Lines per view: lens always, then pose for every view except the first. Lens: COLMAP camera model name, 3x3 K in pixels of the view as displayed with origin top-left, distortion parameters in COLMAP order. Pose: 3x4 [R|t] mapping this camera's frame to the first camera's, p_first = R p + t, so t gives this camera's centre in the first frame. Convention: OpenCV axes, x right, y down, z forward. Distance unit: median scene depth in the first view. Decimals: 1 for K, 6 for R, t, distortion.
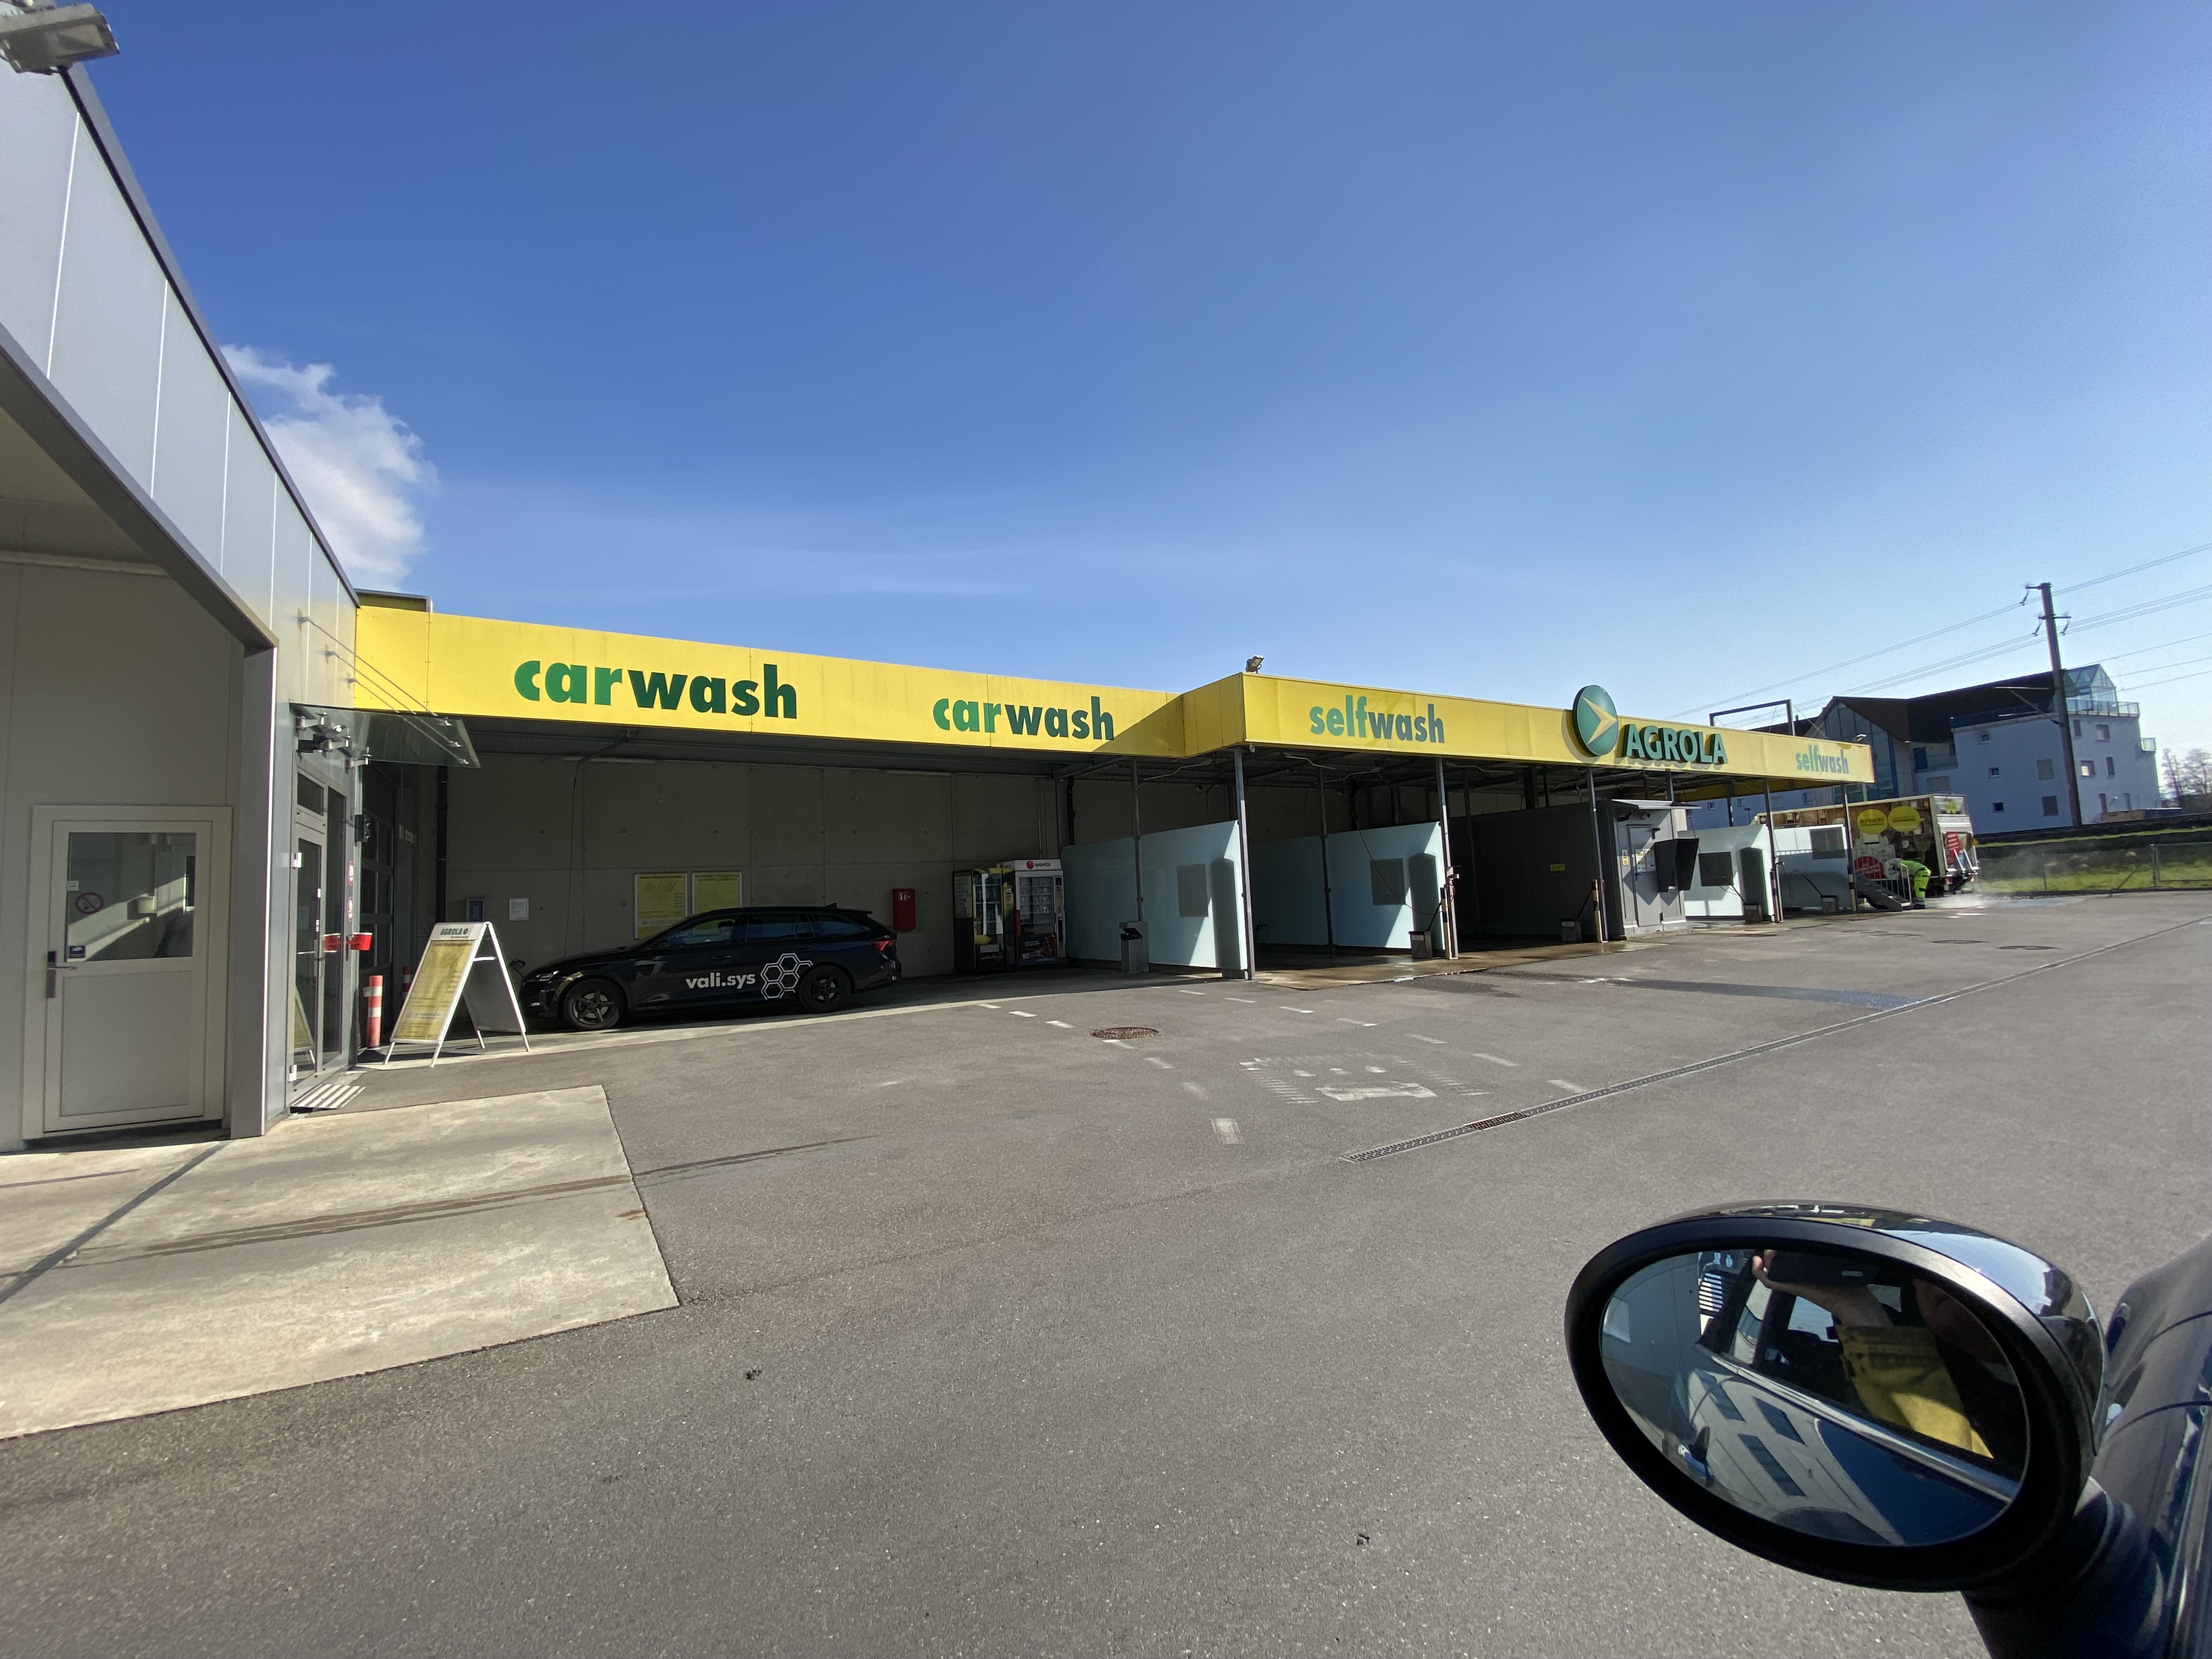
lens RADIAL K [[885.8, 0, 1088.3], [0, 885.8, 831.9], [0, 0, 1]] dist [-0.000226, -0.013008]
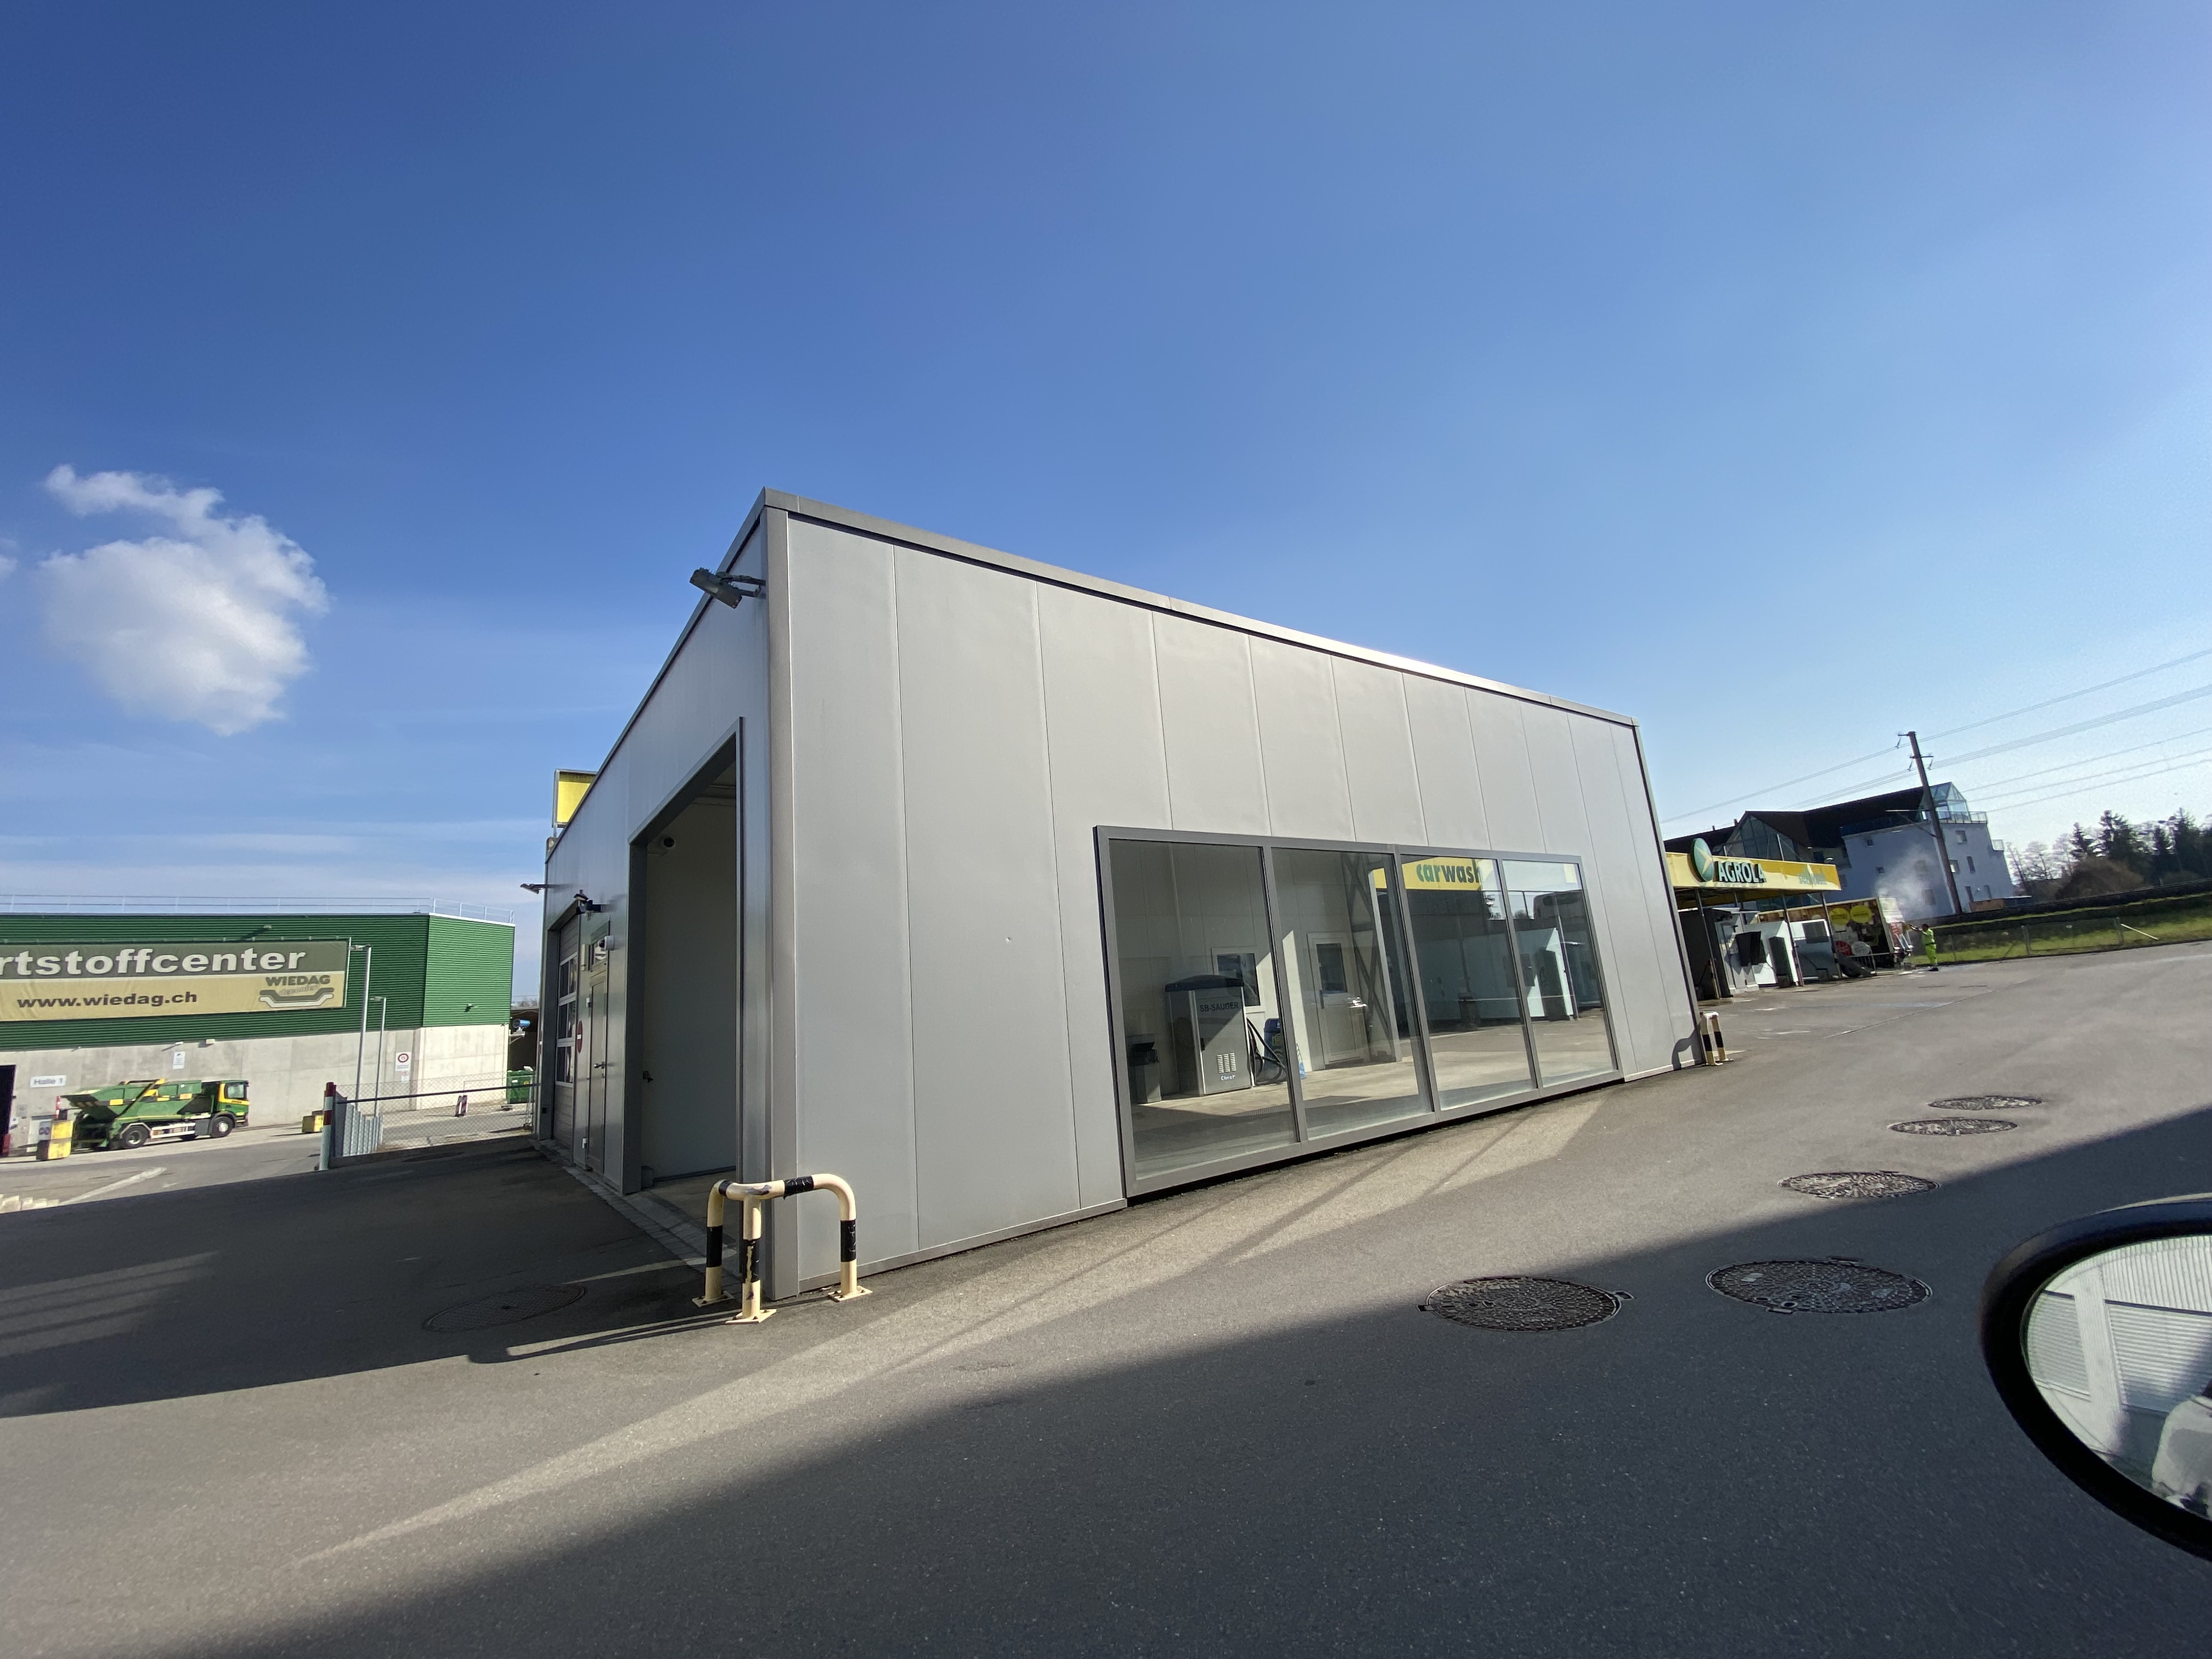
lens RADIAL K [[885.8, 0, 1088.3], [0, 885.8, 831.9], [0, 0, 1]] dist [-0.000226, -0.013008]
pose [[0.996049, -0.017744, 0.087020, -0.480799], [0.028568, 0.991775, -0.124766, -0.004760], [-0.084090, 0.126759, 0.988363, -0.357814]]
